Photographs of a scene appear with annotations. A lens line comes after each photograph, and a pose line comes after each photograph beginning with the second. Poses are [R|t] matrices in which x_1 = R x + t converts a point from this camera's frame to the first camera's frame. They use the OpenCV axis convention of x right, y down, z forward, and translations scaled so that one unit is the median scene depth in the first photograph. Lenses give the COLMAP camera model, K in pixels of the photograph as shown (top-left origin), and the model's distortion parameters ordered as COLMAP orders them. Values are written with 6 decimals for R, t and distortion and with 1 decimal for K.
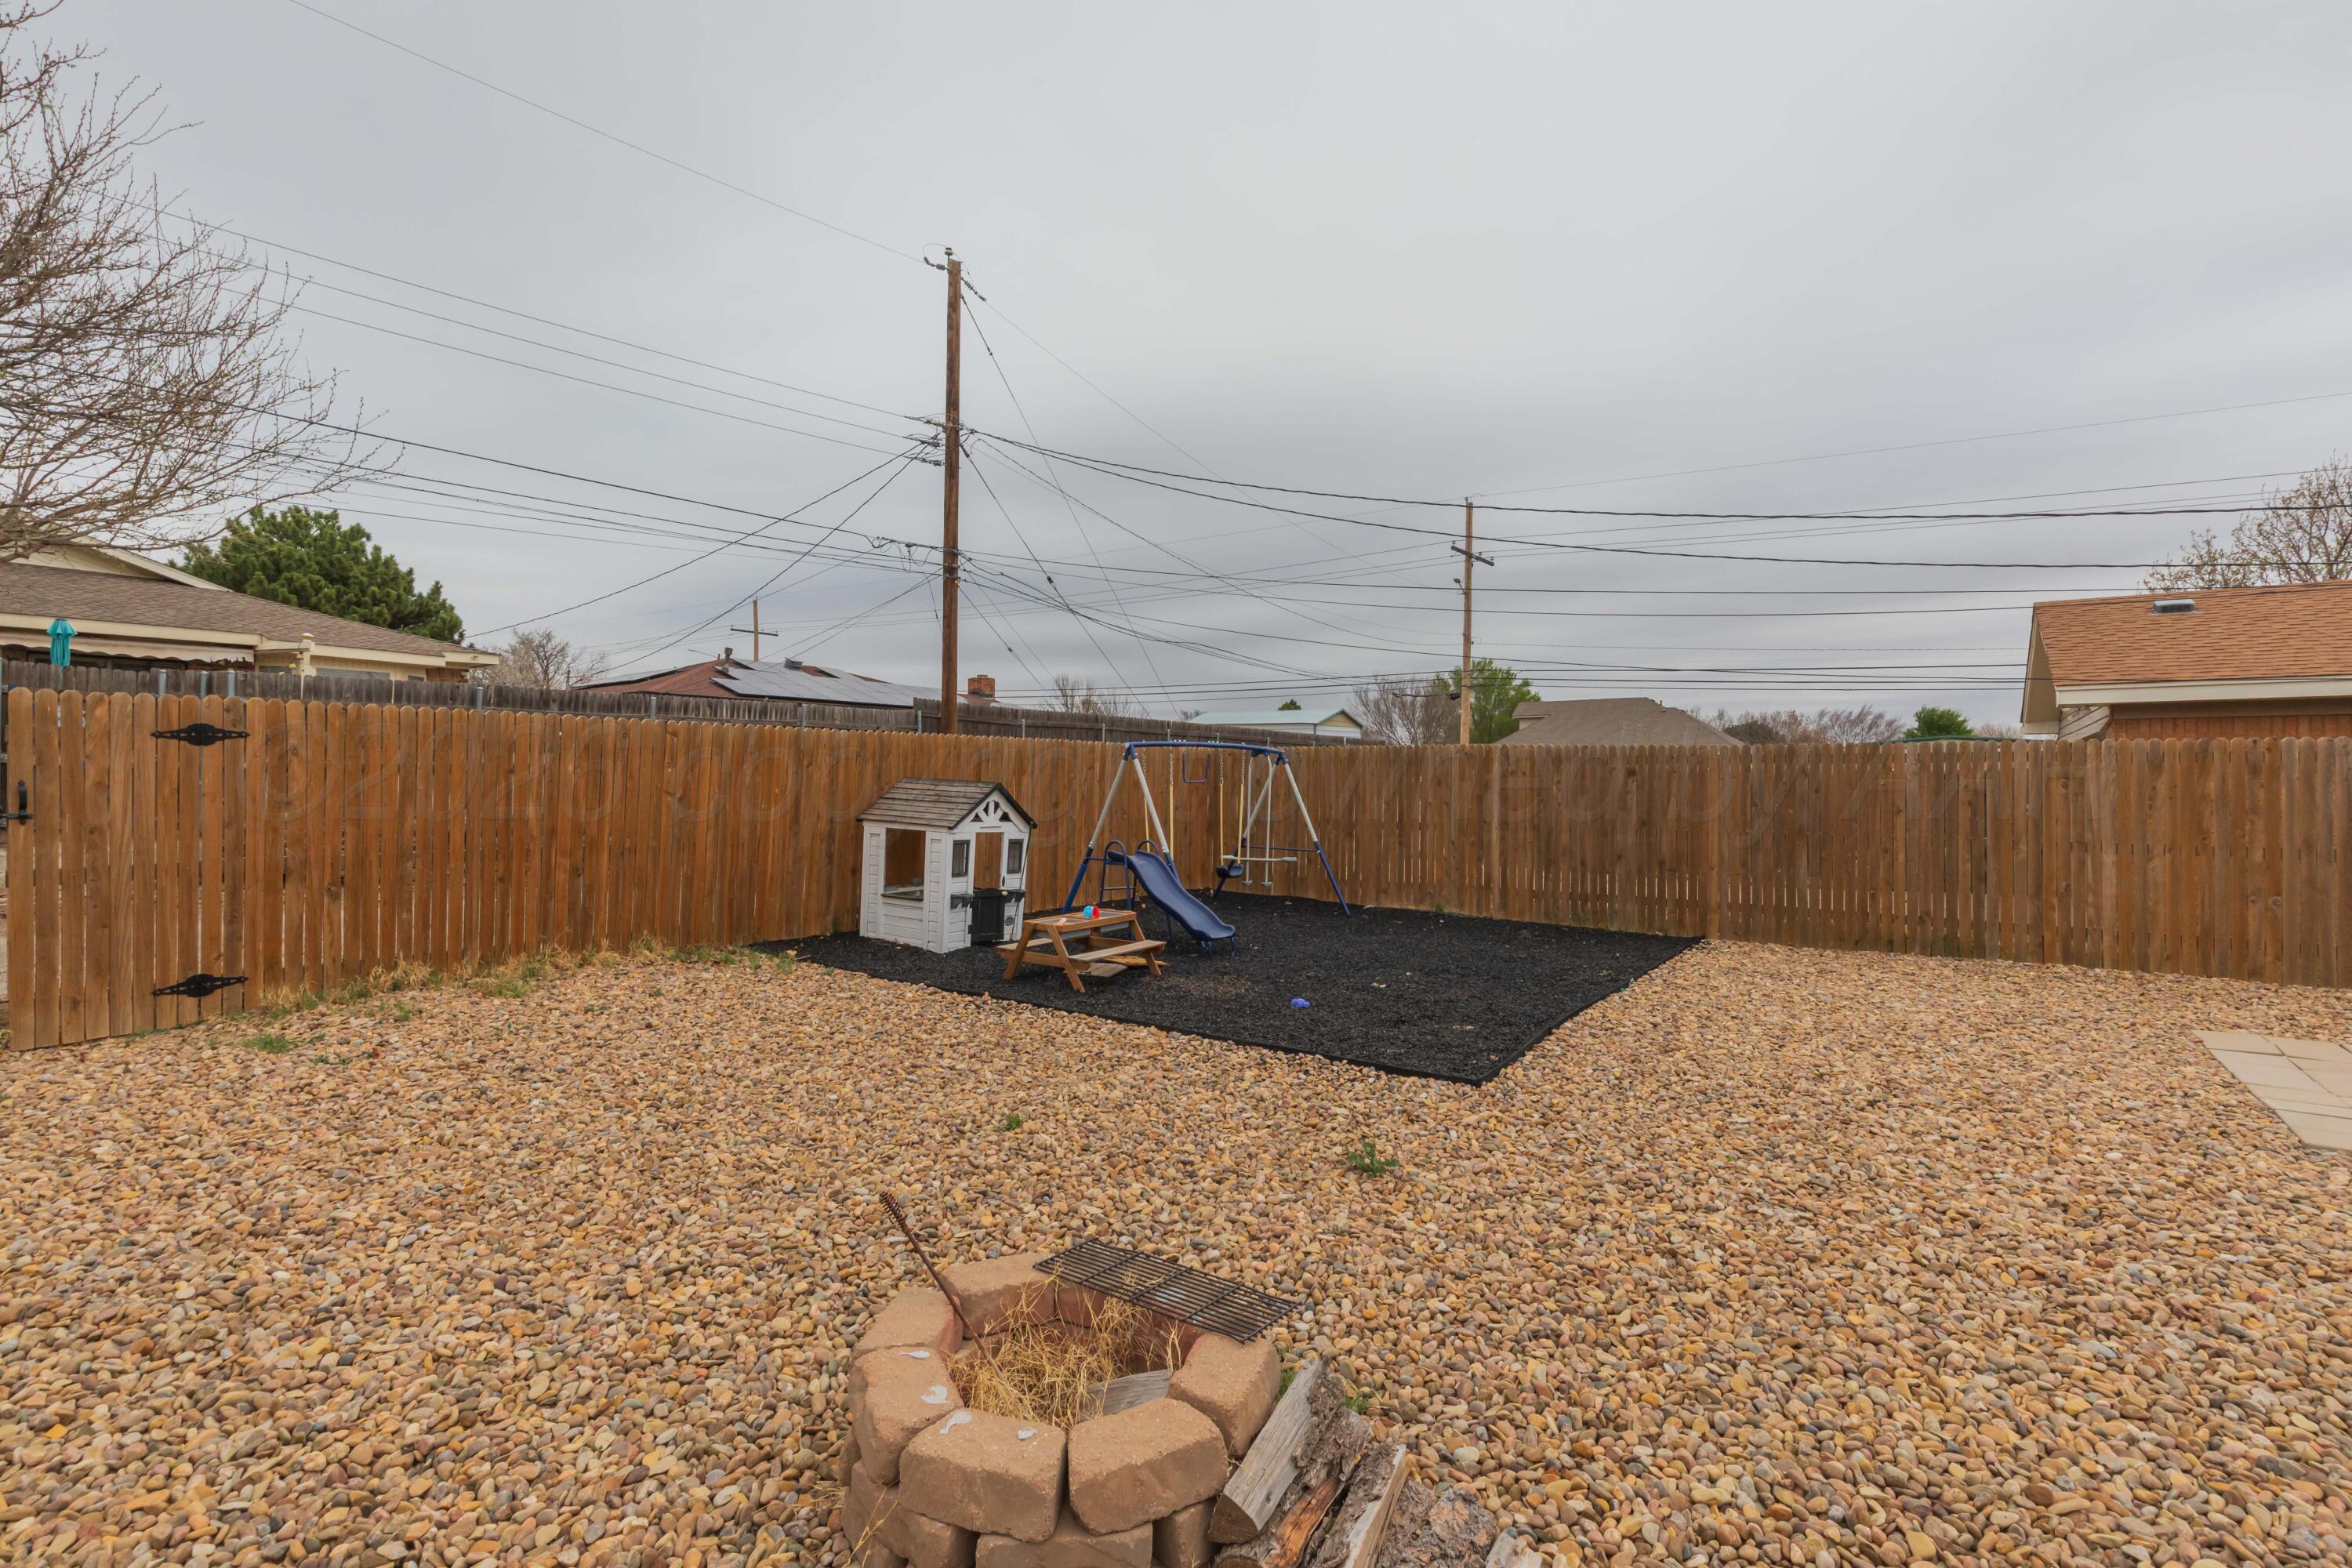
lens RADIAL K [[1053.8, 0, 1212.0], [0, 1053.8, 777.9], [0, 0, 1]] dist [0.000442, 0.000715]
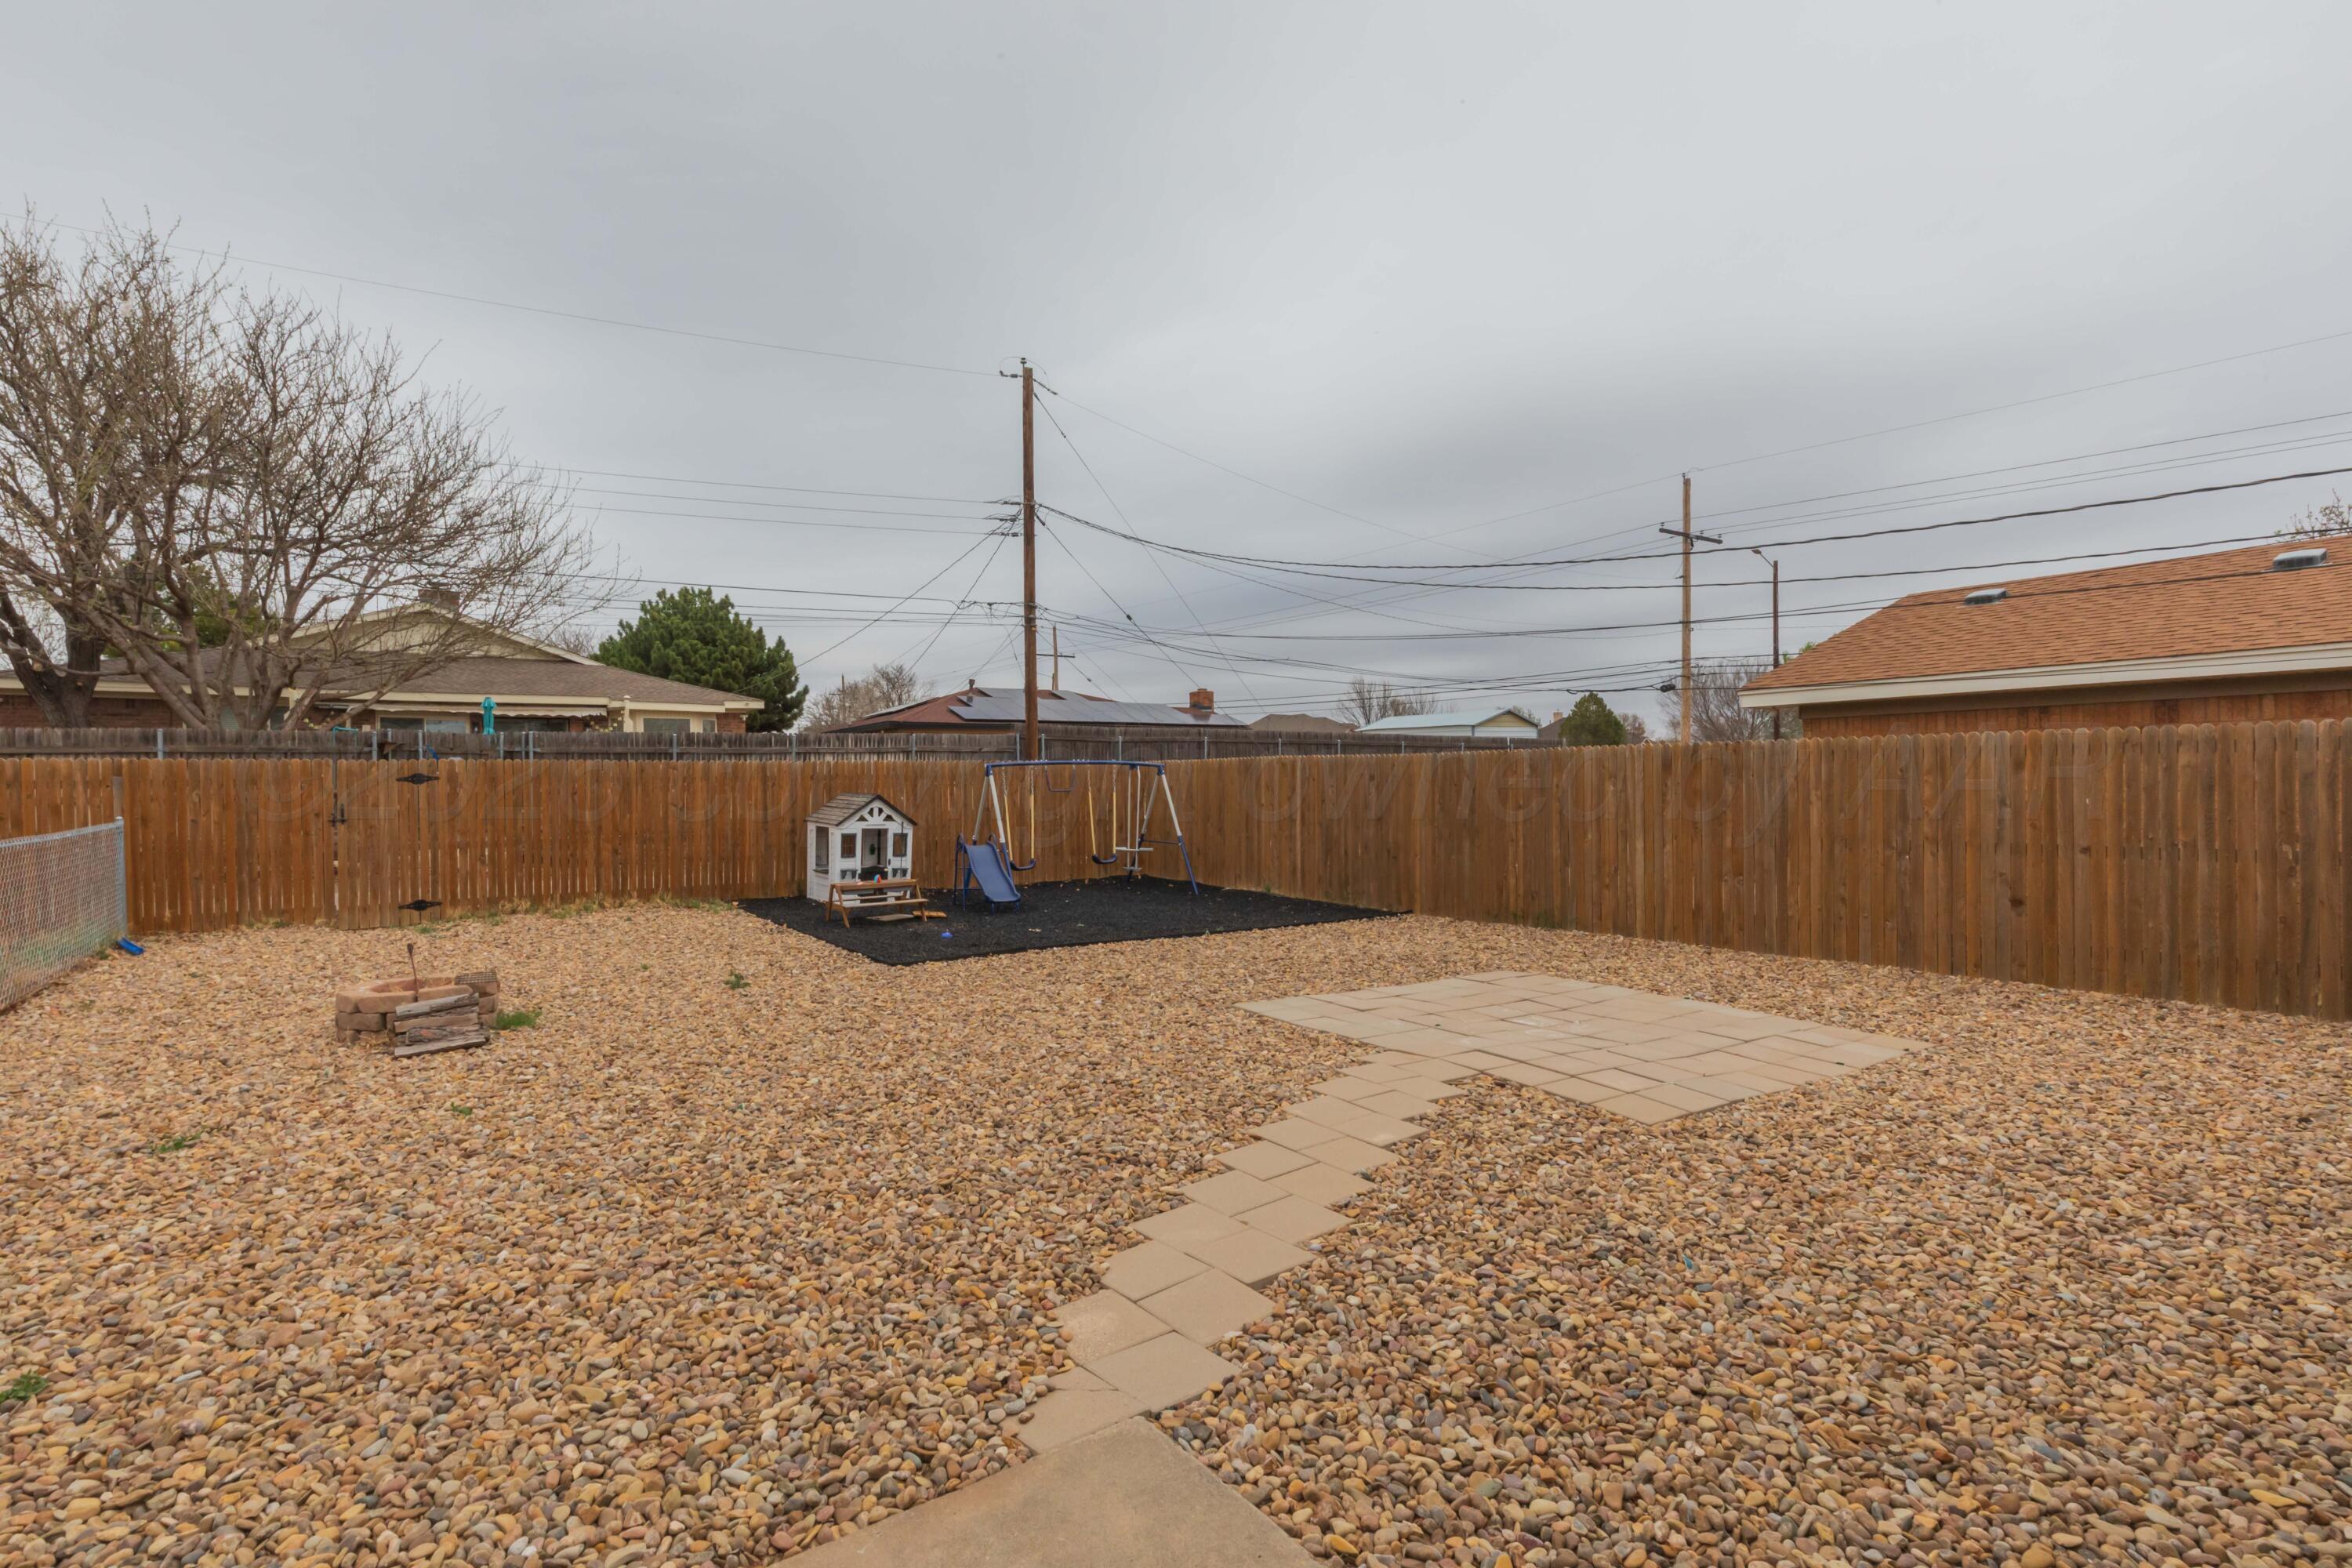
lens RADIAL K [[1093.0, 0, 1176.0], [0, 1093.0, 784.0], [0, 0, 1]] dist [0.005035, -0.001114]
pose [[0.940064, -0.018844, -0.340476, 0.359427], [0.019137, 0.999814, -0.002498, 0.000825], [0.340460, -0.004167, 0.940250, -0.148756]]
